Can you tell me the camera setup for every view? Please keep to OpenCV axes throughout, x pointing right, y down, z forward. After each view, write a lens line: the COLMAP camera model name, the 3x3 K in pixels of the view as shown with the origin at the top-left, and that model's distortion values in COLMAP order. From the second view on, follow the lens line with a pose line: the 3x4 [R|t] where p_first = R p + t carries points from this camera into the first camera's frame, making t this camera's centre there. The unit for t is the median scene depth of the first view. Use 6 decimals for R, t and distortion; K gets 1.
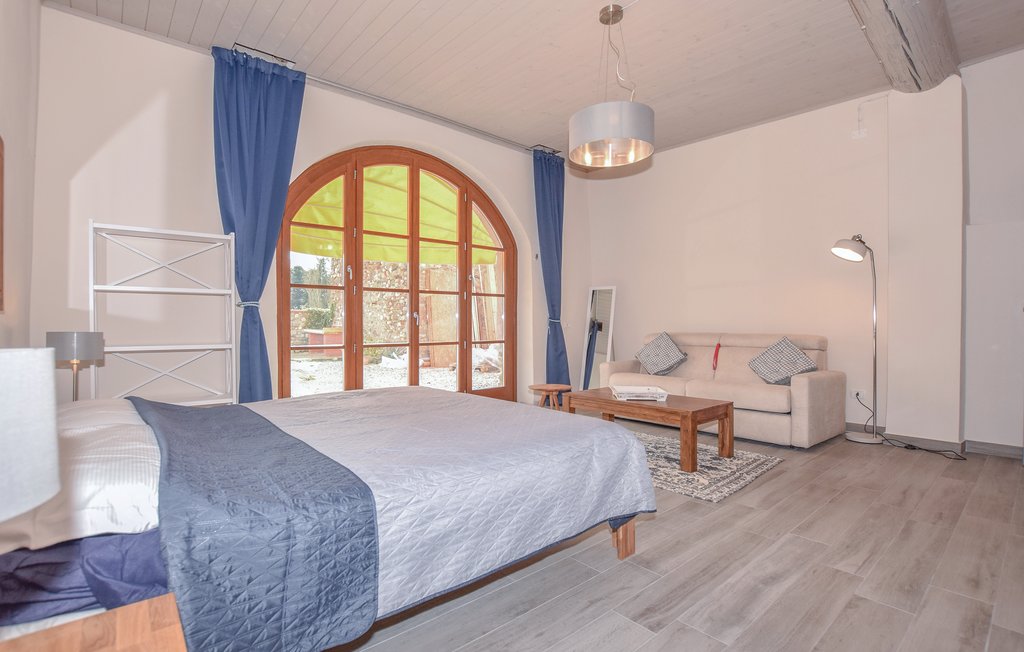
lens RADIAL K [[468.4, 0, 506.6], [0, 468.4, 326.0], [0, 0, 1]] dist [-0.021835, 0.000000]
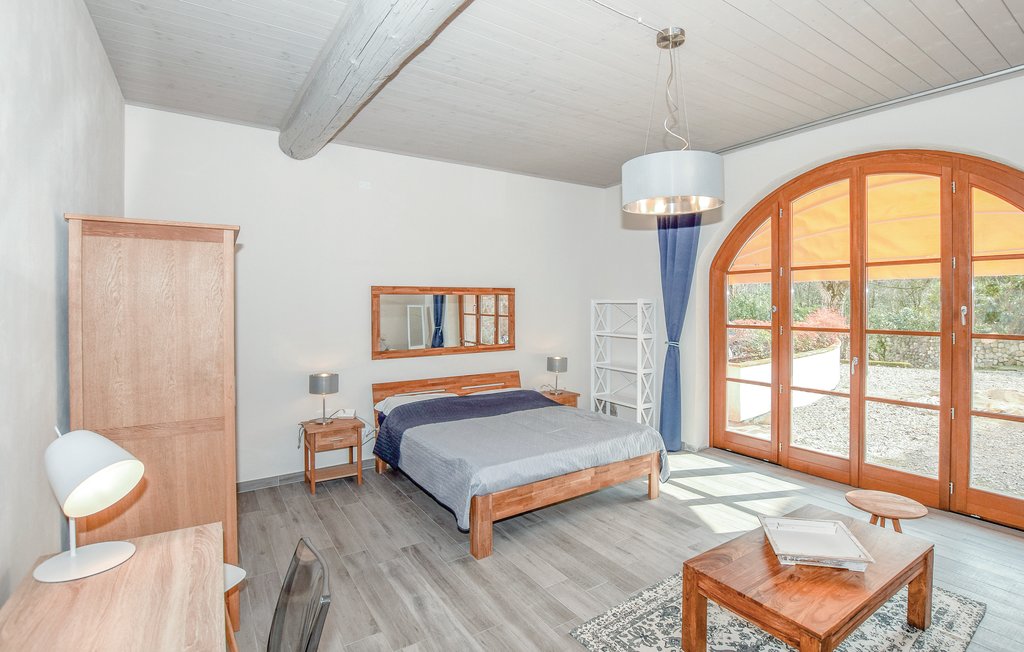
lens RADIAL K [[492.4, 0, 530.5], [0, 492.4, 328.8], [0, 0, 1]] dist [-0.025845, 0.000097]
pose [[-0.105992, 0.061187, -0.992483, 1.188985], [0.001178, 0.998112, 0.061408, -0.223326], [0.994366, 0.005340, -0.105864, 0.907321]]
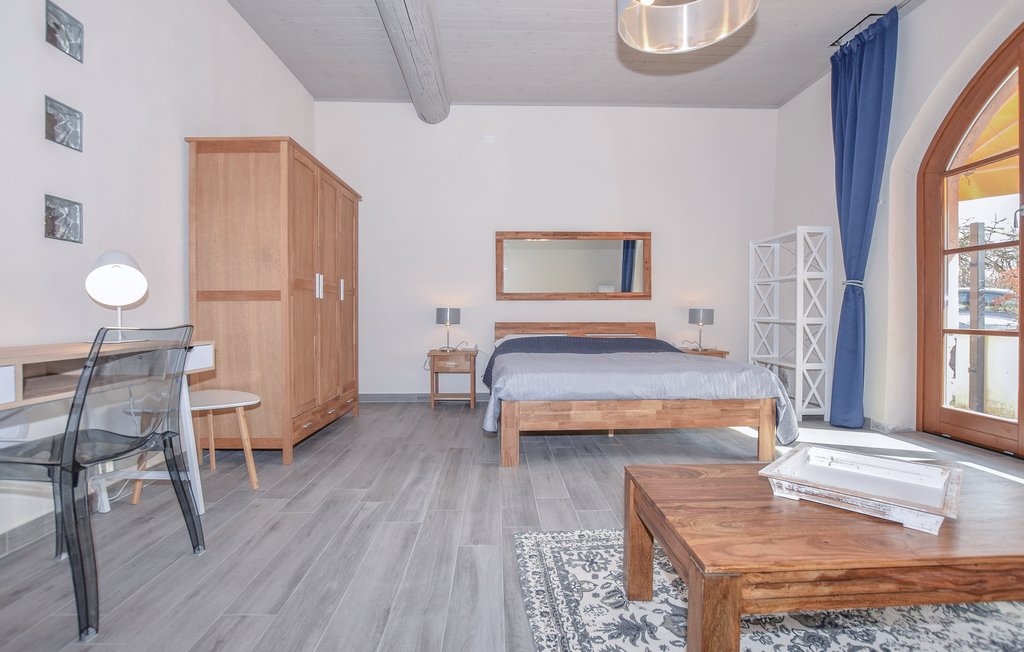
lens RADIAL K [[468.4, 0, 506.6], [0, 468.4, 326.0], [0, 0, 1]] dist [-0.021835, 0.000000]
pose [[-0.633892, 0.028224, -0.772907, 0.923277], [0.005615, 0.999476, 0.031893, 0.012804], [0.773401, 0.015877, -0.633718, 1.304037]]
